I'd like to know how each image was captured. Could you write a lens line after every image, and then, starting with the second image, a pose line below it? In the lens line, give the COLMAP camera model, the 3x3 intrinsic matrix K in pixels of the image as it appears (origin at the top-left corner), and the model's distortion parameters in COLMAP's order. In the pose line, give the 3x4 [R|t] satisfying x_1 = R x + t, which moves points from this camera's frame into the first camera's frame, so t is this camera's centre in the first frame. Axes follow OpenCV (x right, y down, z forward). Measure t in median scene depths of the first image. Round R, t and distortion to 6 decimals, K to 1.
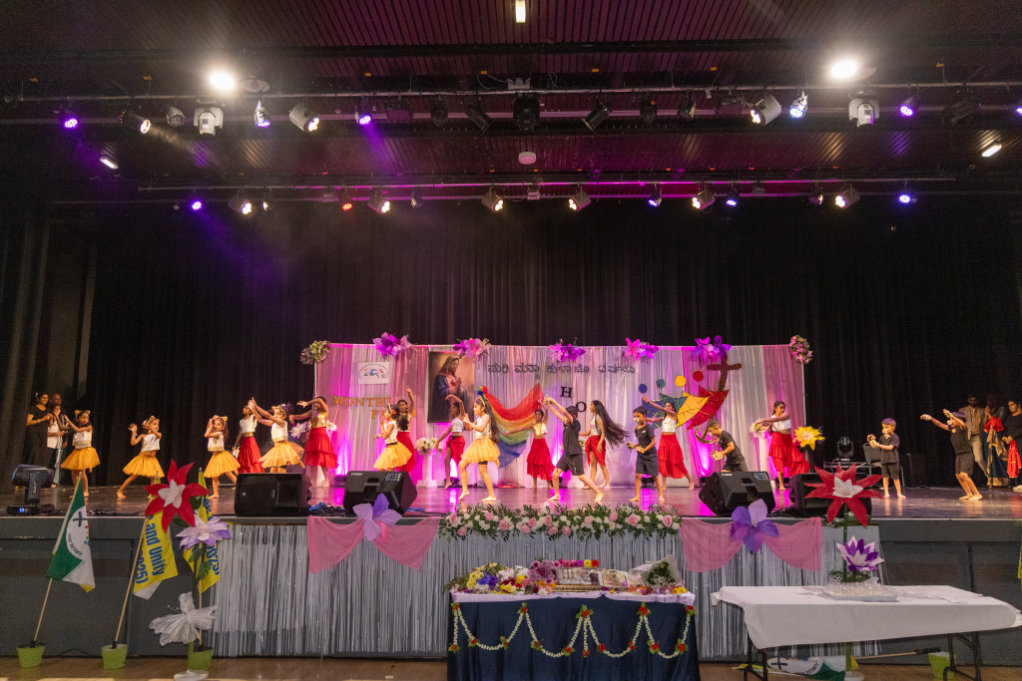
lens RADIAL K [[759.9, 0, 513.3], [0, 759.9, 341.1], [0, 0, 1]] dist [-0.002537, 0.003644]
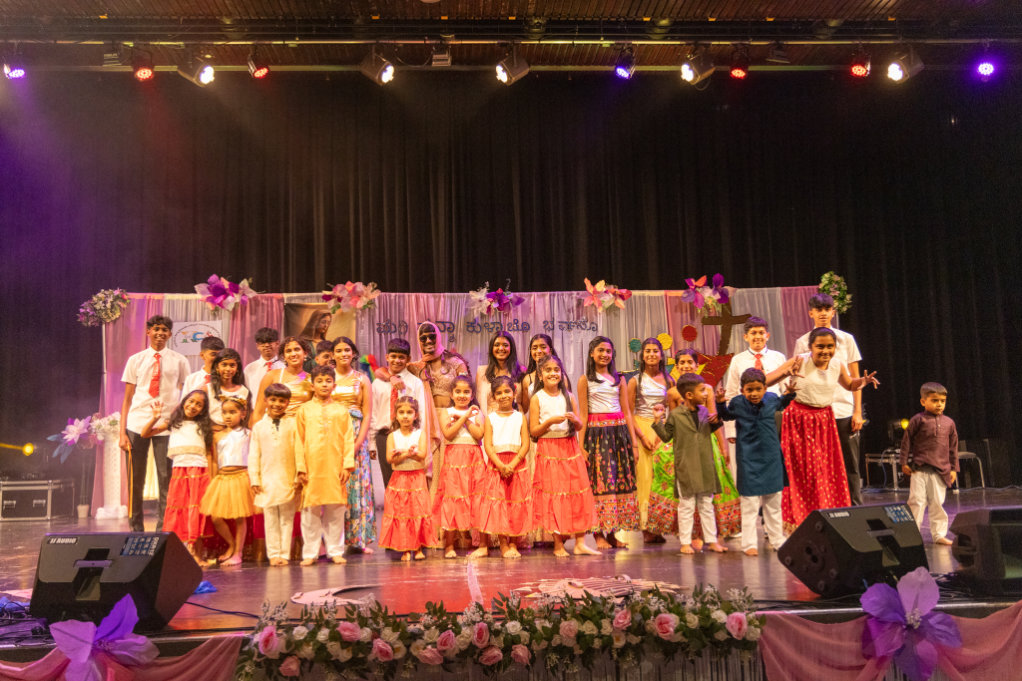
lens RADIAL K [[904.5, 0, 512.7], [0, 904.5, 340.2], [0, 0, 1]] dist [0.006201, 0.001926]
pose [[0.994963, -0.018139, 0.098590, 0.007625], [0.014297, 0.999116, 0.039541, 0.020006], [-0.099220, -0.037932, 0.994342, 0.241595]]
